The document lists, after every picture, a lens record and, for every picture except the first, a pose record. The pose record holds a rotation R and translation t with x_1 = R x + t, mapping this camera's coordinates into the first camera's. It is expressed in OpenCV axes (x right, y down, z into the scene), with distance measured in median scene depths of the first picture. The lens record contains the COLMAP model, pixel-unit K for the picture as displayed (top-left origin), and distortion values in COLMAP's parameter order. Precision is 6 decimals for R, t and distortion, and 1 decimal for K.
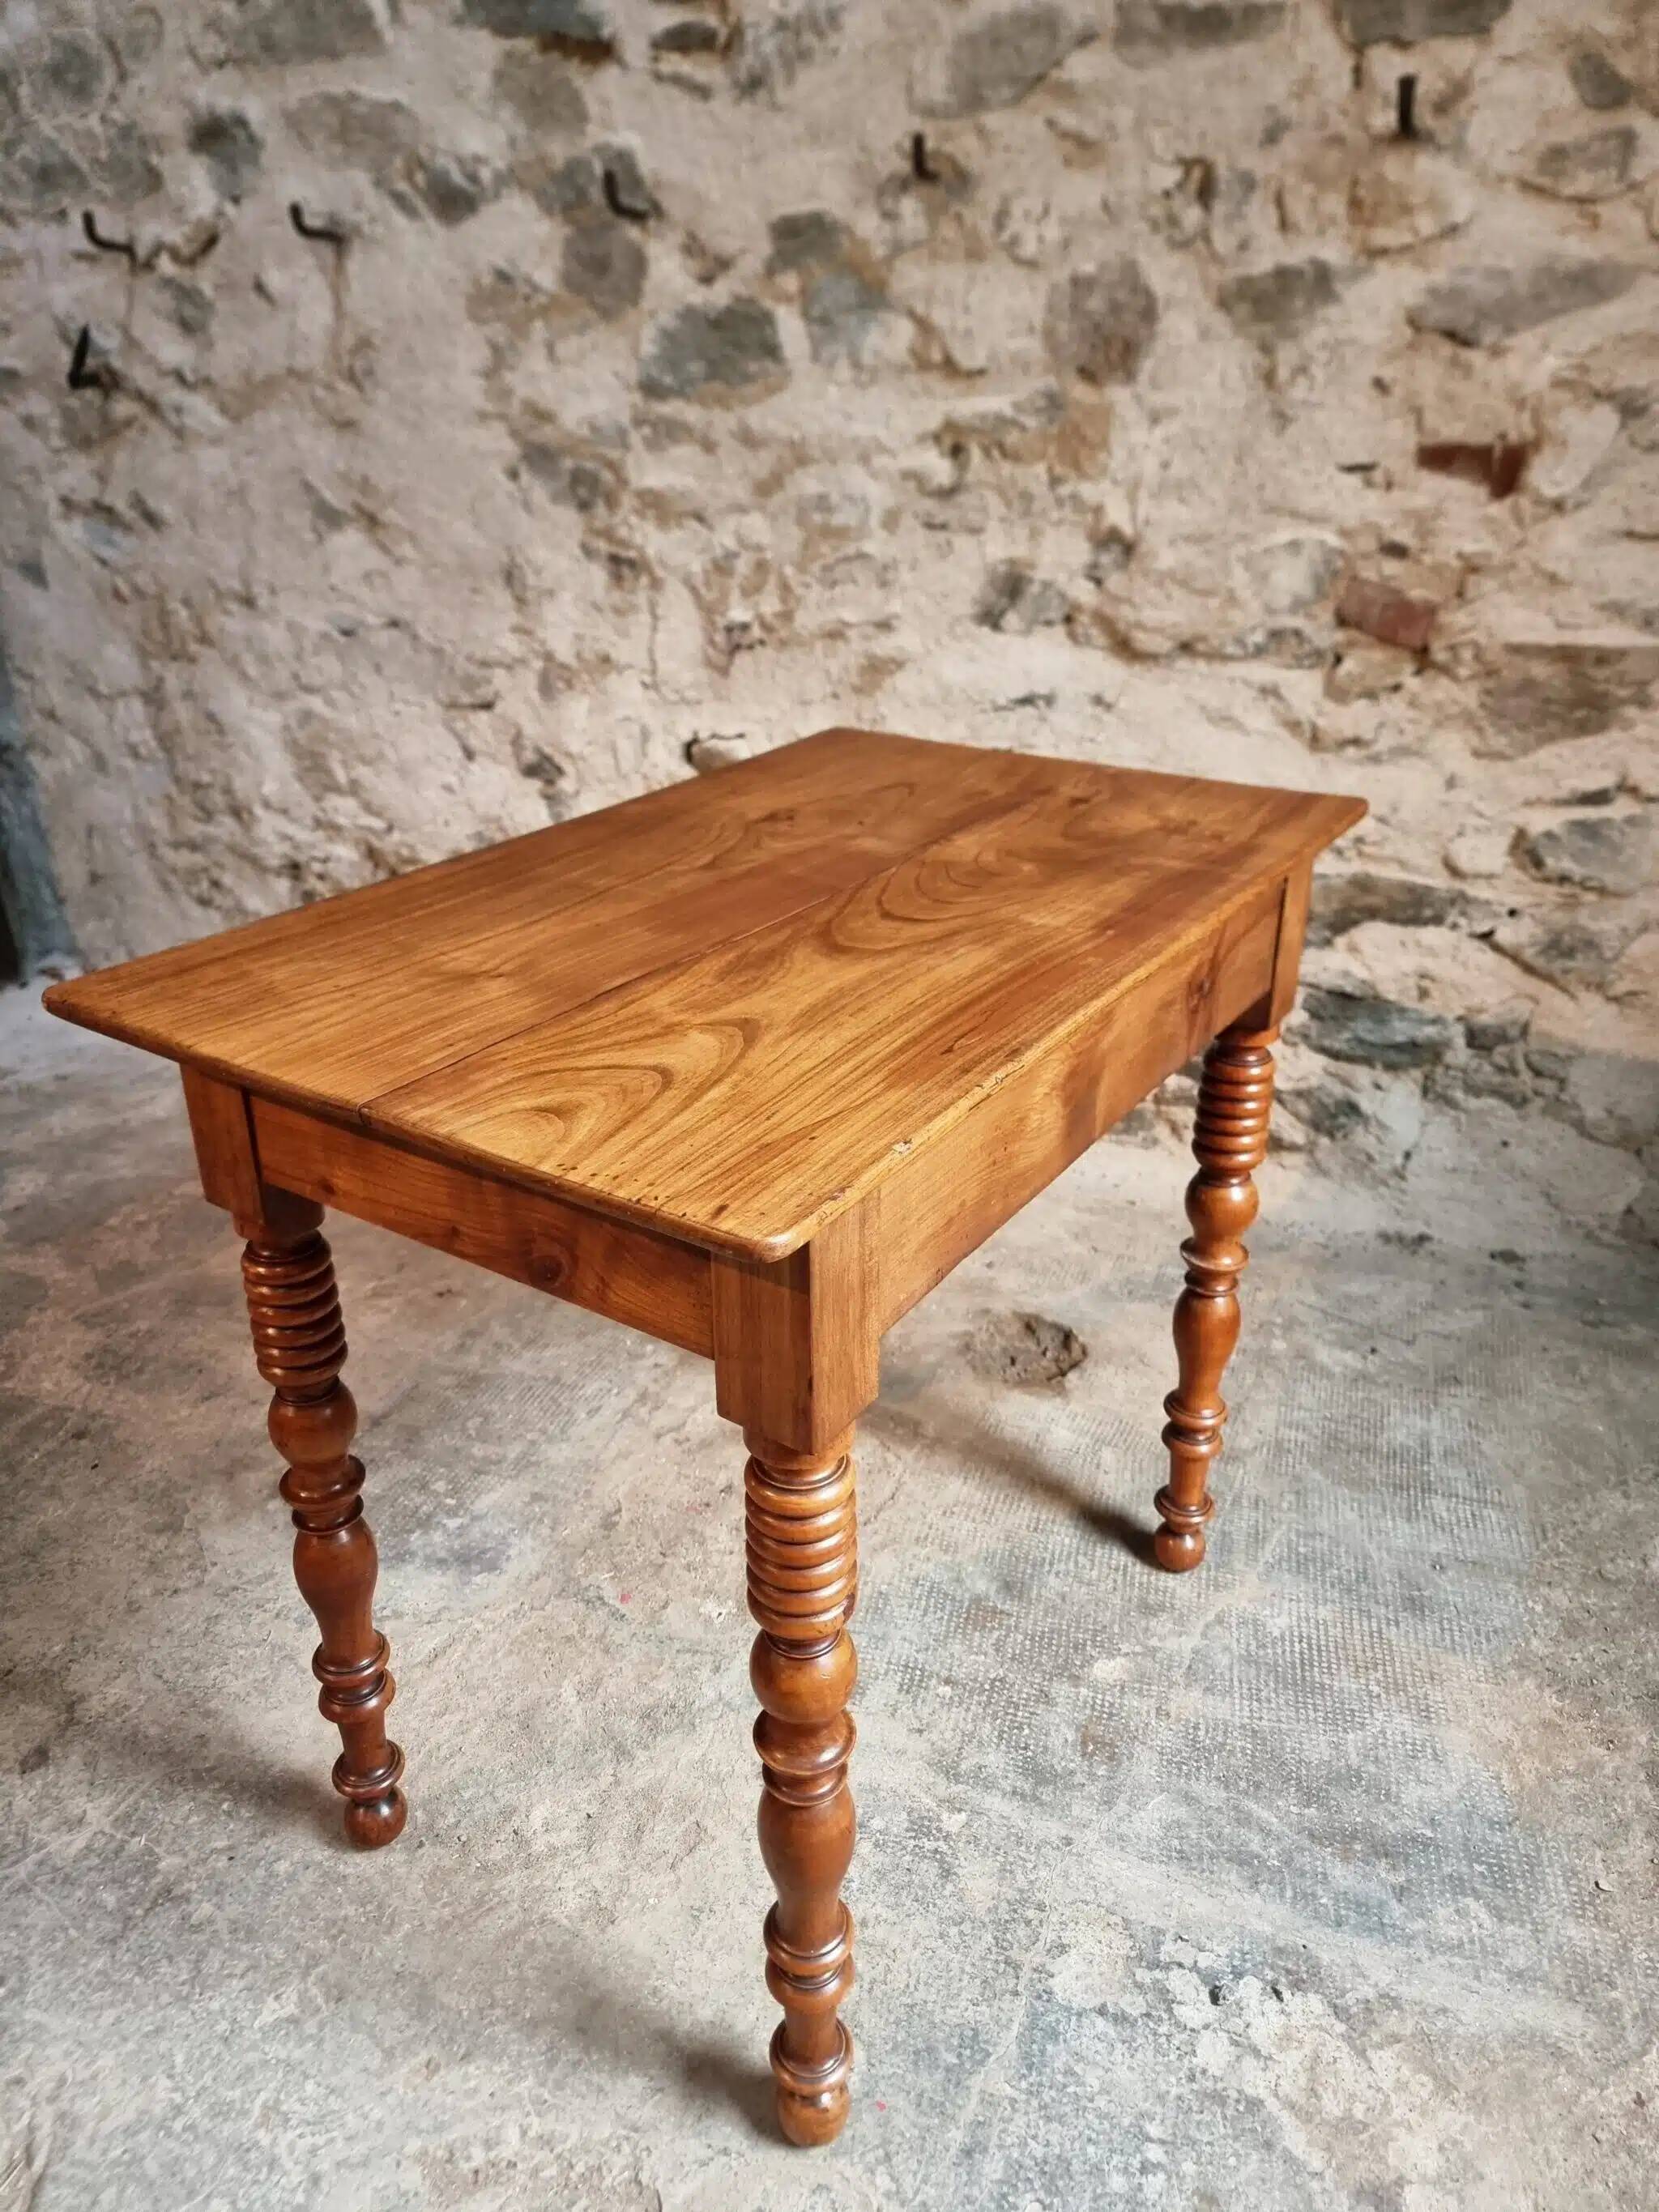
lens RADIAL K [[1552.7, 0, 811.4], [0, 1552.7, 1121.5], [0, 0, 1]] dist [0.052235, -0.048643]
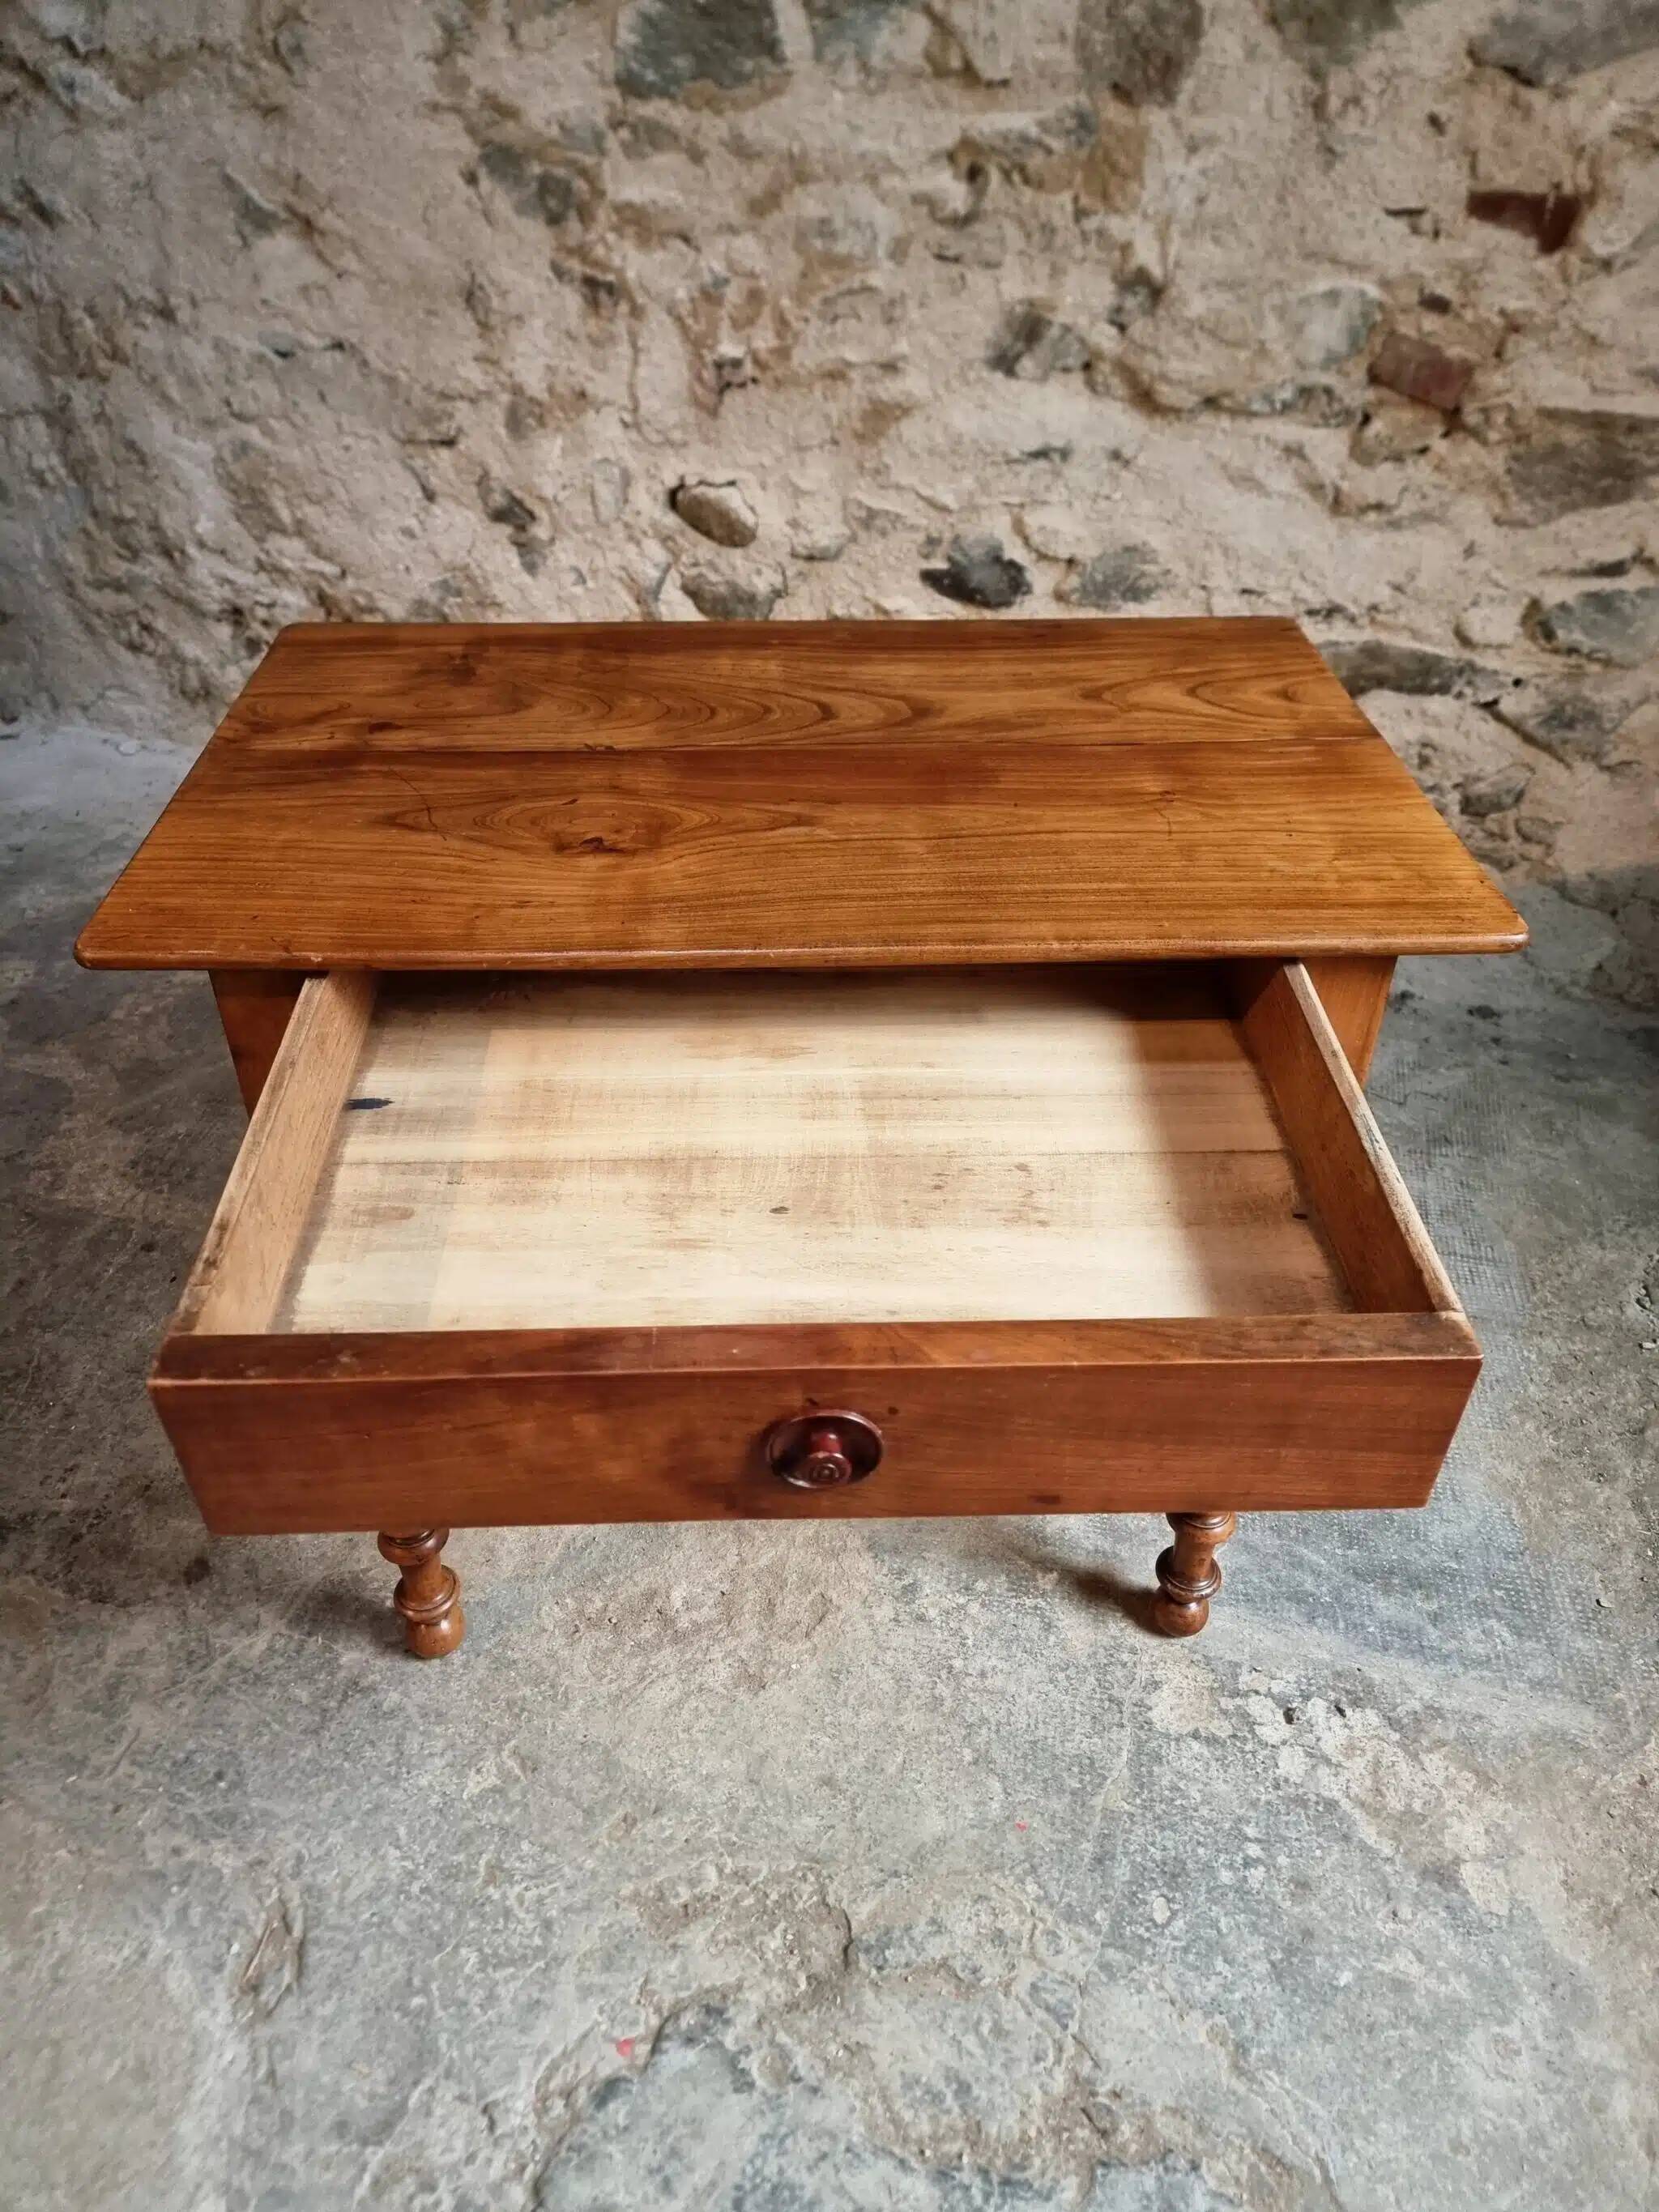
lens RADIAL K [[1547.8, 0, 813.8], [0, 1547.8, 1105.8], [0, 0, 1]] dist [0.052454, -0.048185]
pose [[0.996312, -0.036895, 0.077473, -0.099824], [0.020772, 0.979691, 0.199435, -0.076740], [-0.083257, -0.197090, 0.976844, -0.012353]]
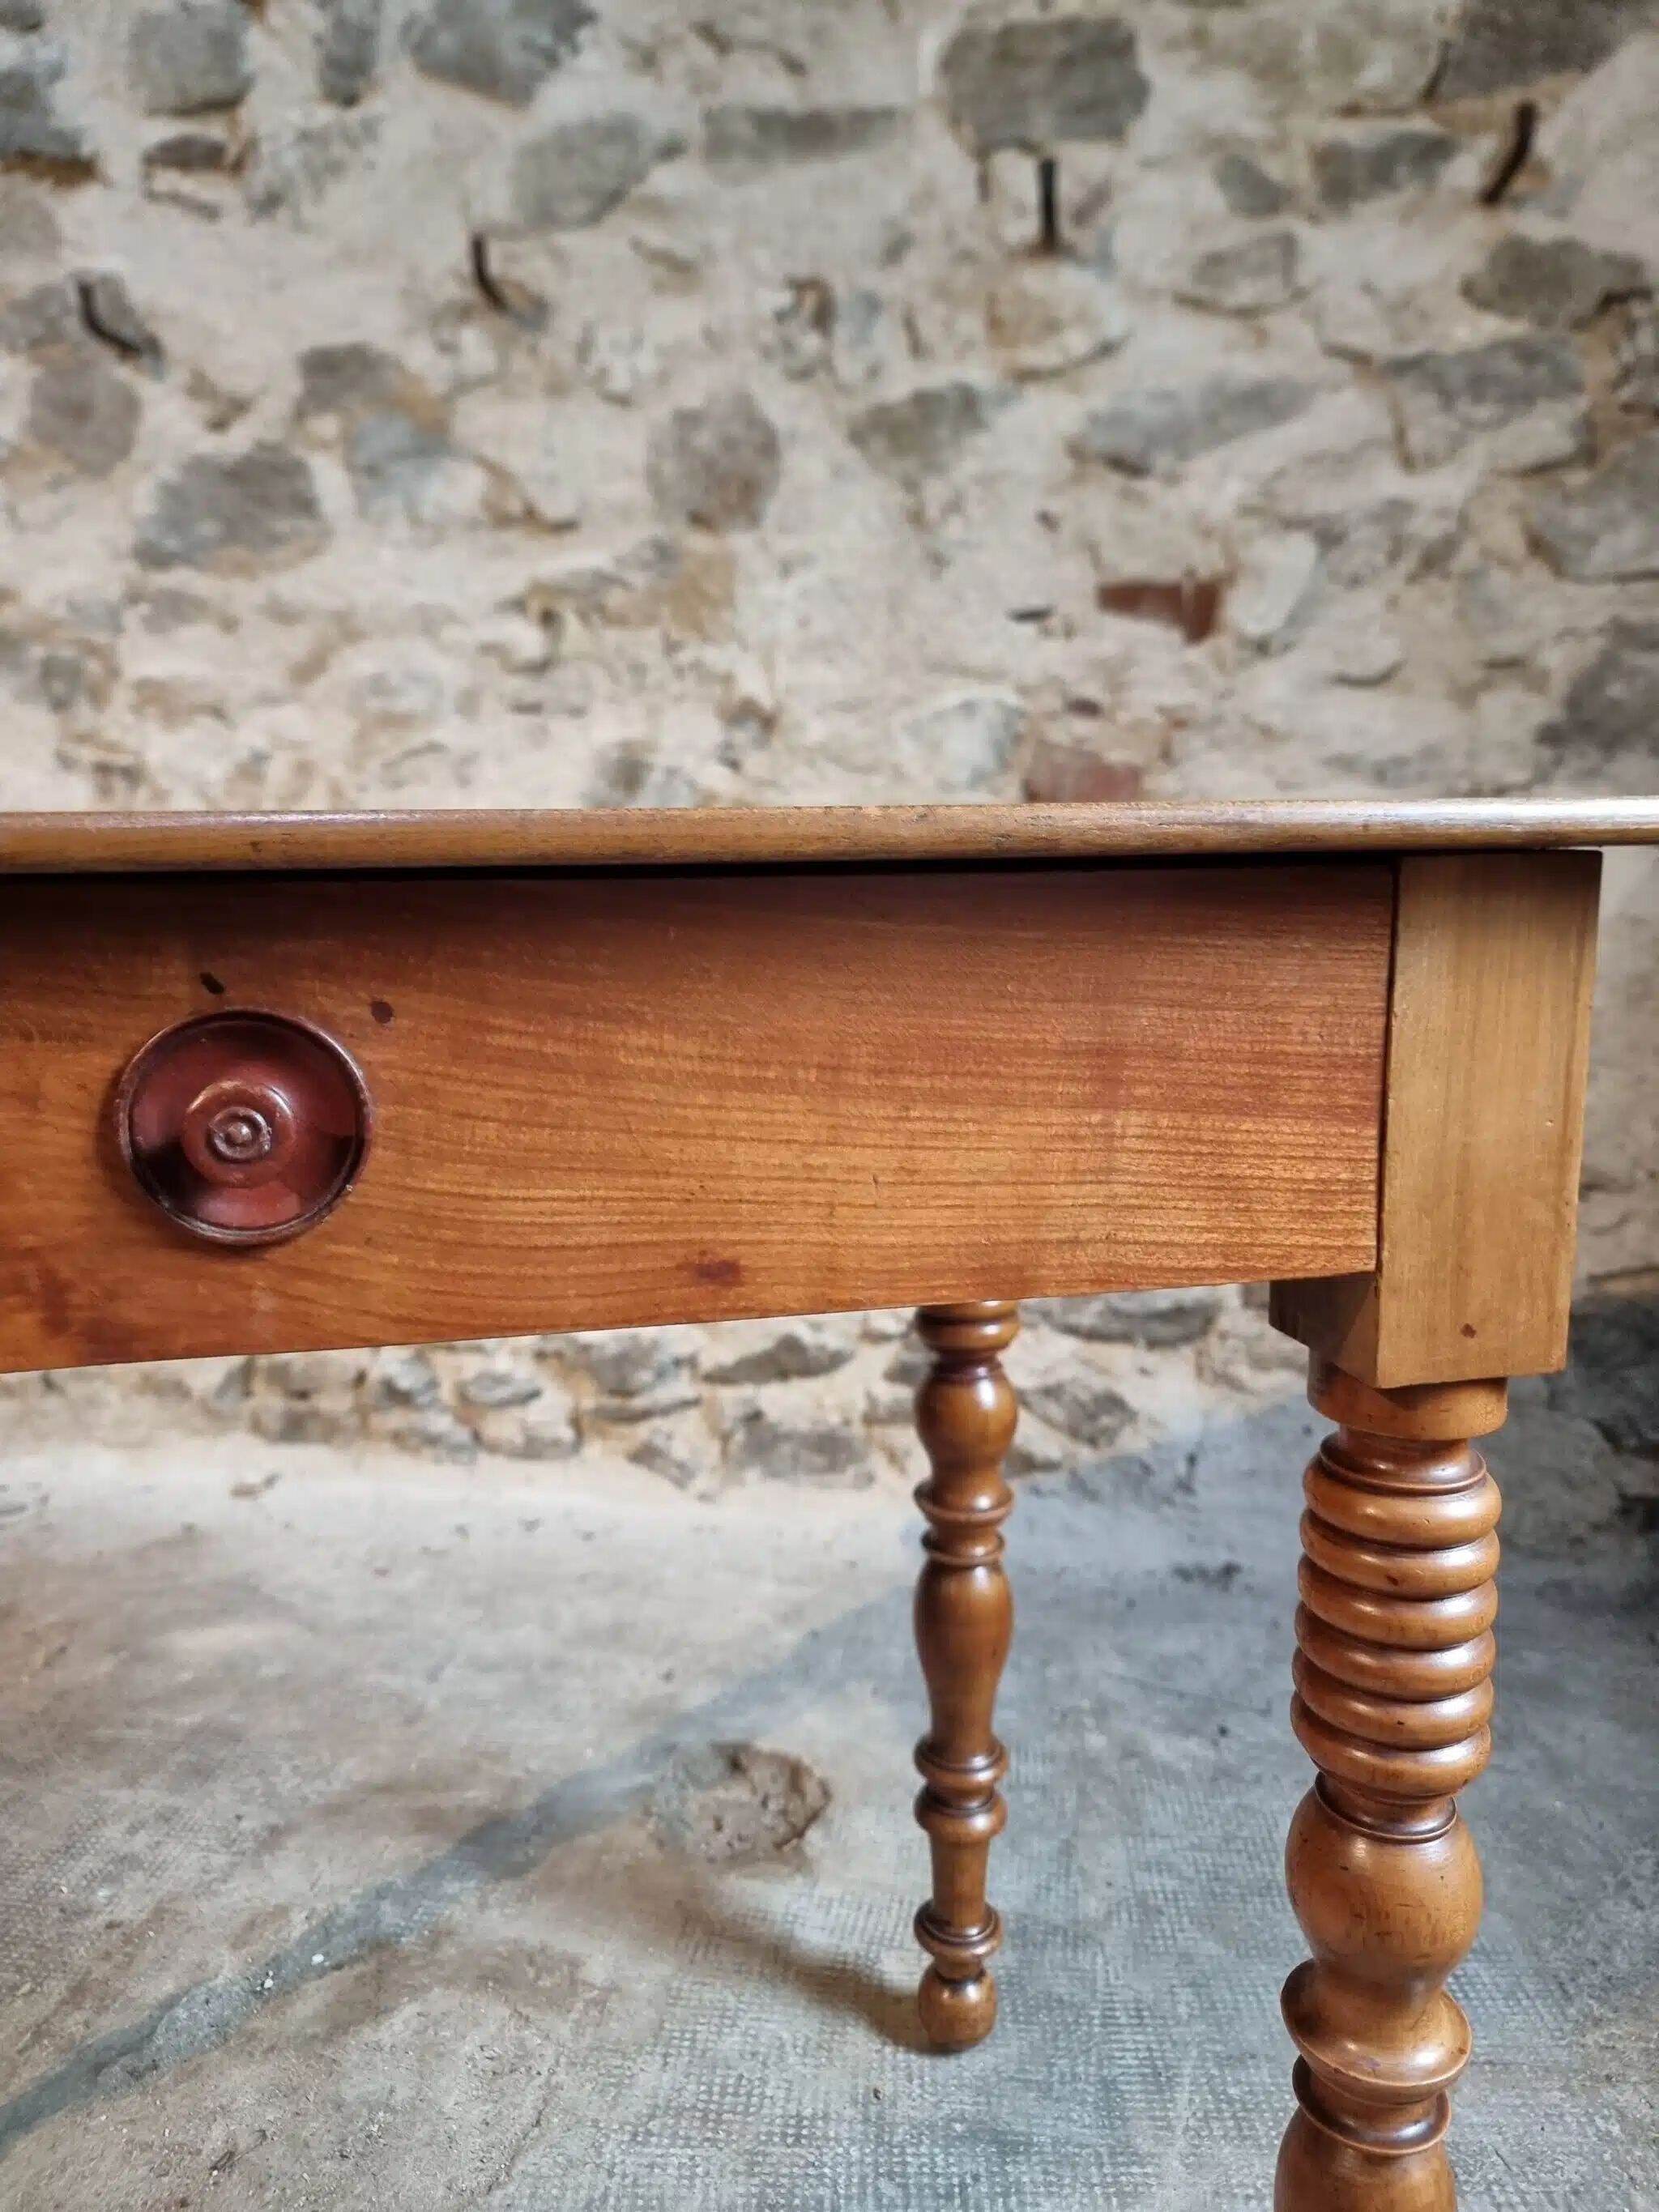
lens RADIAL K [[1565.5, 0, 813.2], [0, 1565.5, 1118.2], [0, 0, 1]] dist [0.050628, -0.057329]
pose [[0.968788, -0.035212, 0.245378, 0.017976], [0.100300, 0.960895, -0.258111, 0.045092], [-0.226693, 0.274666, 0.934435, 0.296392]]
